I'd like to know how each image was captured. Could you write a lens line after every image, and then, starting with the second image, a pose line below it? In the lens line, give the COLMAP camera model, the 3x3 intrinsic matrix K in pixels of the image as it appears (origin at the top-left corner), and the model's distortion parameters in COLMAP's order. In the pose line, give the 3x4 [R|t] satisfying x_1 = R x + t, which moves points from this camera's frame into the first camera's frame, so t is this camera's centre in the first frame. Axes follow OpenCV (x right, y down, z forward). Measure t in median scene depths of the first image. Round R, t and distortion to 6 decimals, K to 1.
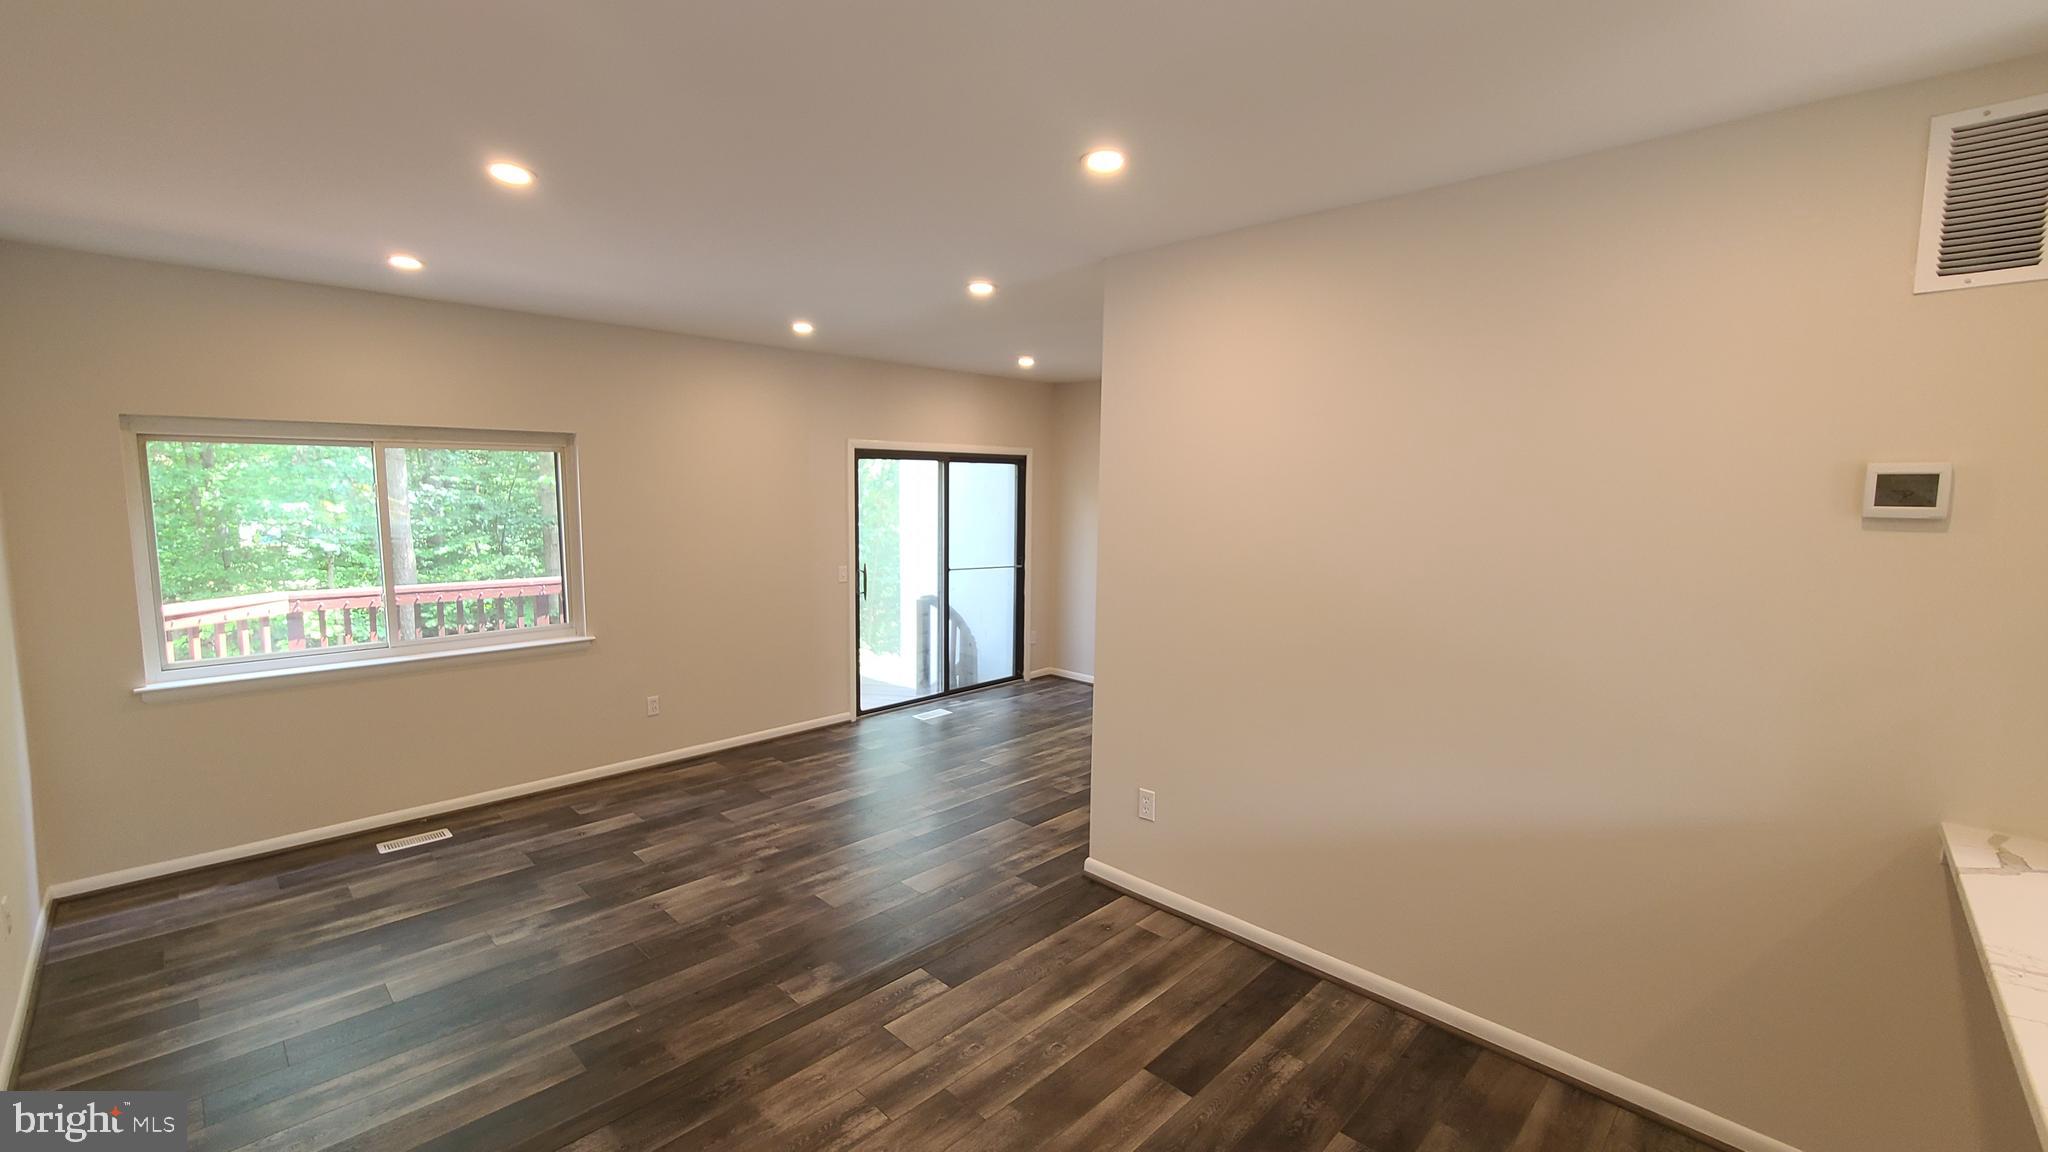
lens RADIAL K [[842.7, 0, 1019.7], [0, 842.7, 581.1], [0, 0, 1]] dist [-0.001218, 0.000240]
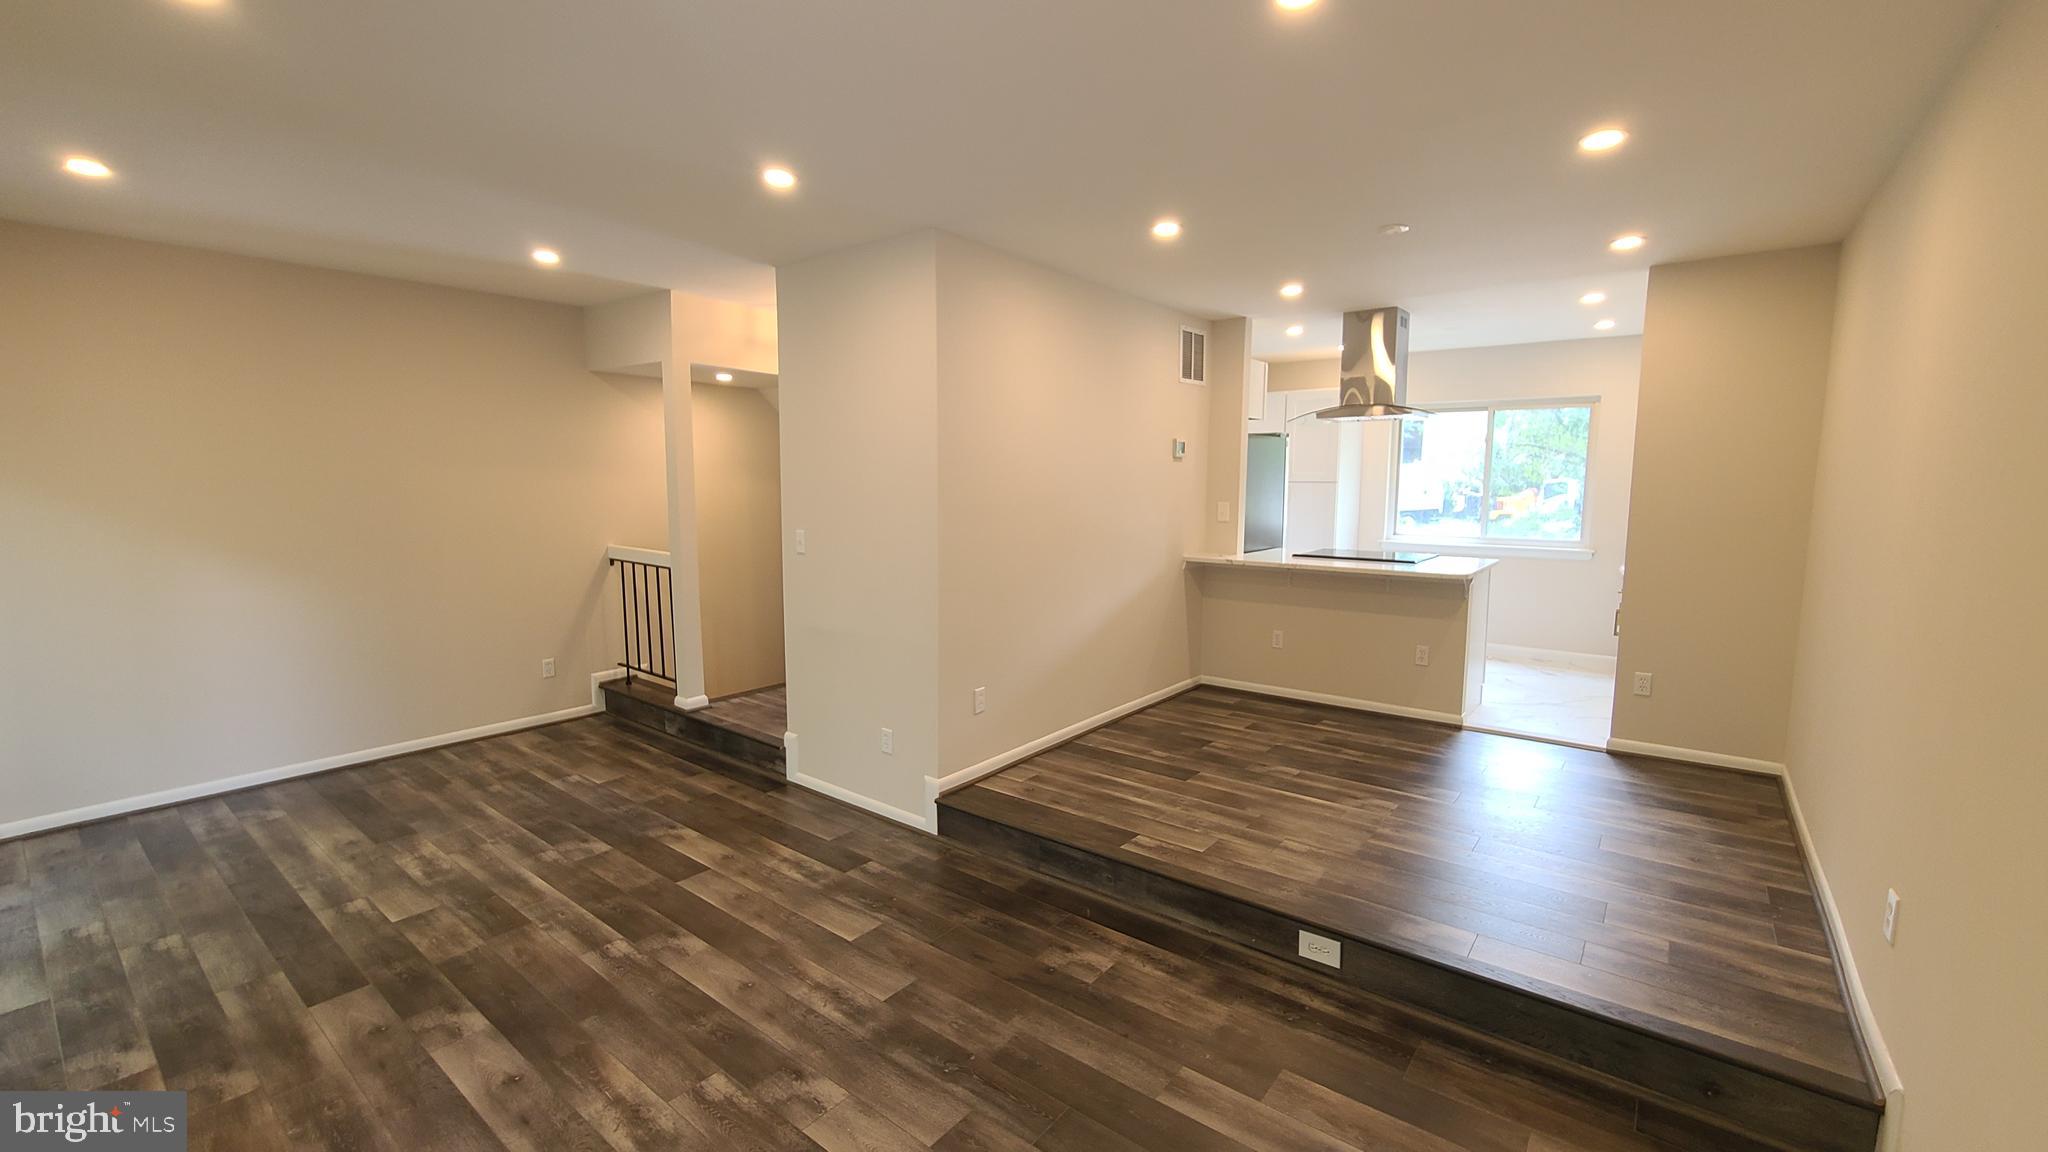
lens RADIAL K [[842.7, 0, 1021.1], [0, 842.7, 576.2], [0, 0, 1]] dist [-0.001218, 0.000240]
pose [[-0.109266, -0.130220, 0.985446, -0.848055], [0.110695, 0.983621, 0.142252, -0.064998], [-0.987830, 0.124627, -0.093062, 0.841537]]
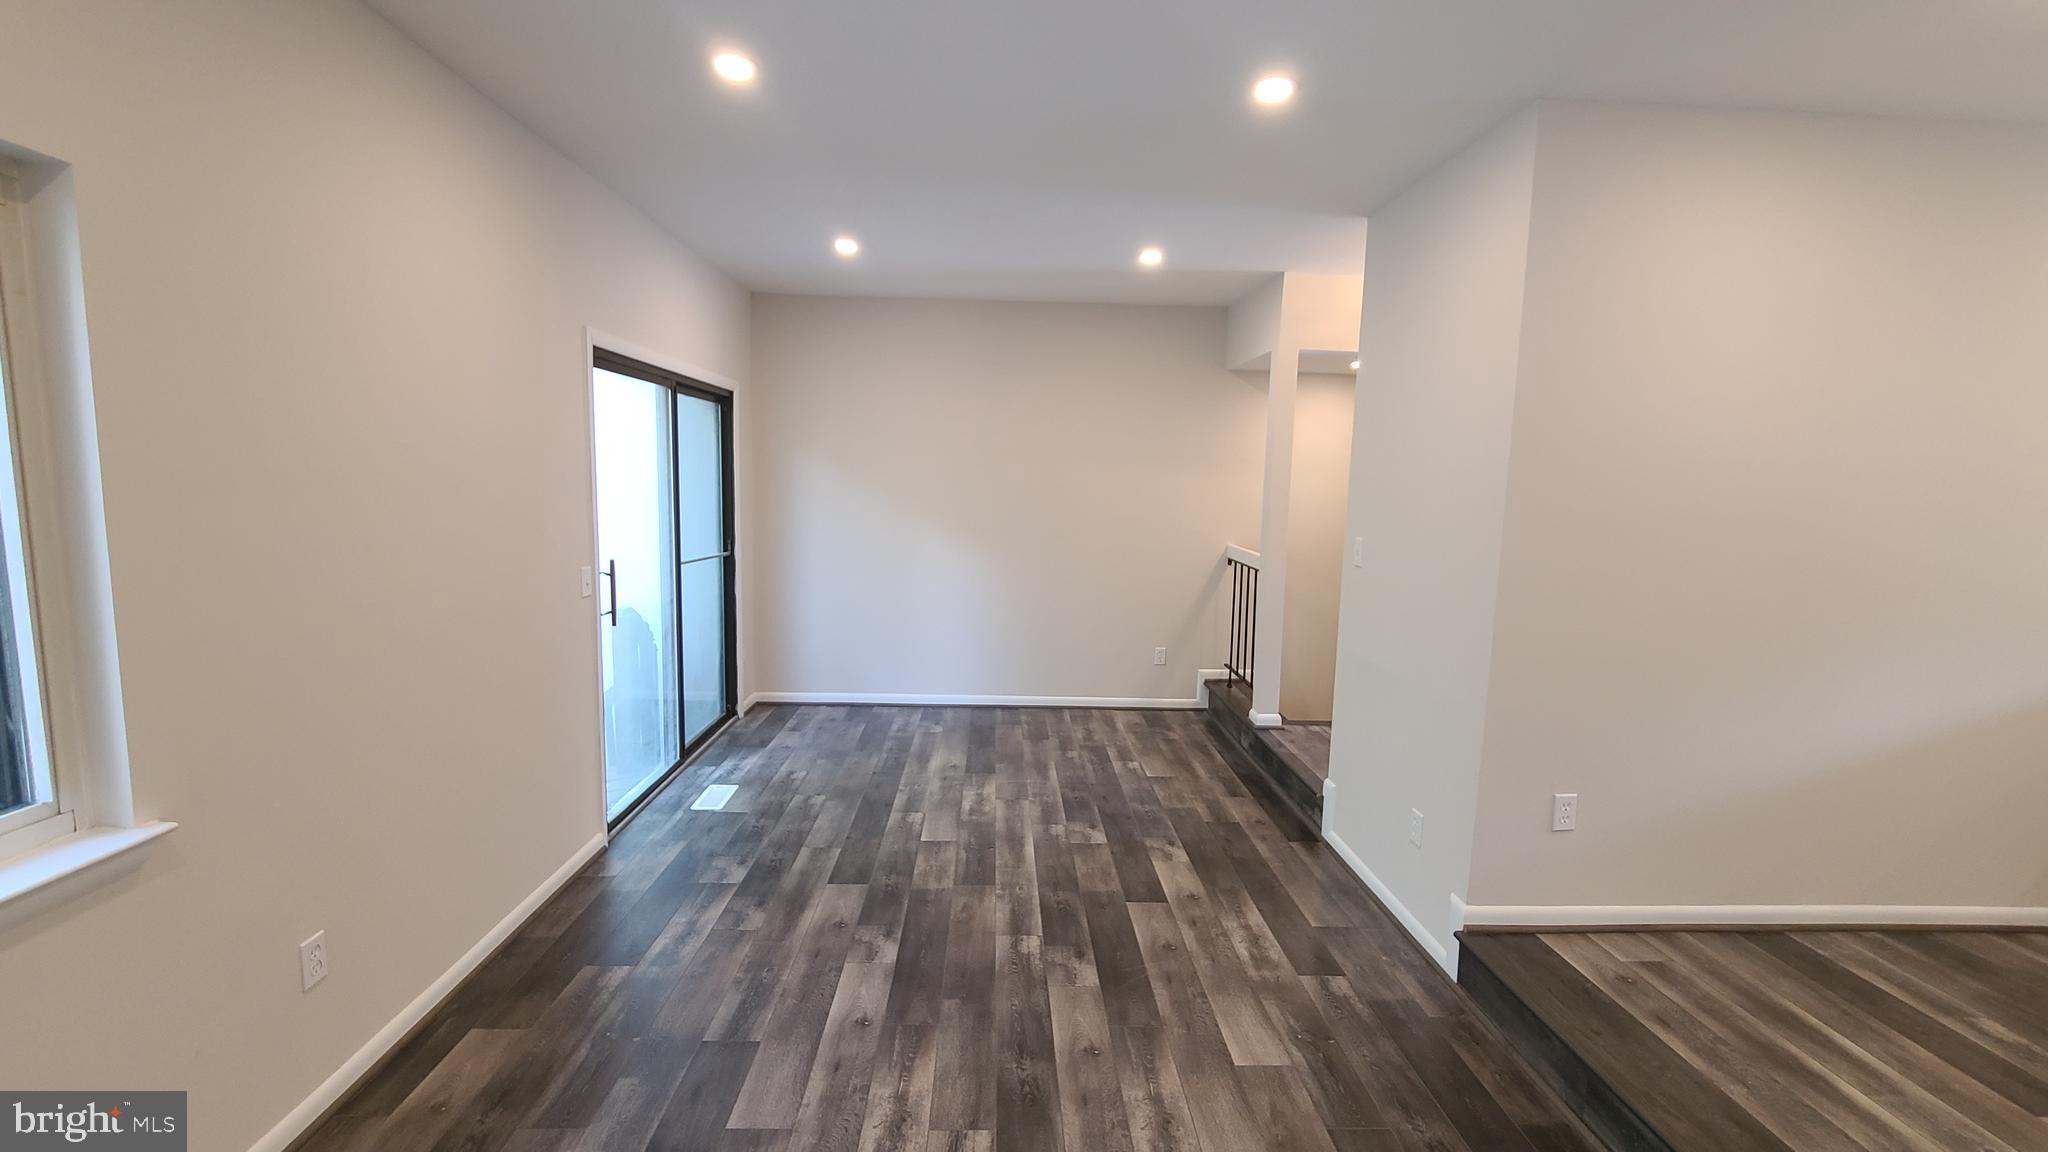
lens RADIAL K [[842.7, 0, 1024.1], [0, 842.7, 572.1], [0, 0, 1]] dist [-0.001218, 0.000240]
pose [[0.687567, -0.076188, 0.722113, -0.624505], [0.069186, 0.996830, 0.039296, -0.024213], [-0.722818, 0.022942, 0.690658, 0.661997]]
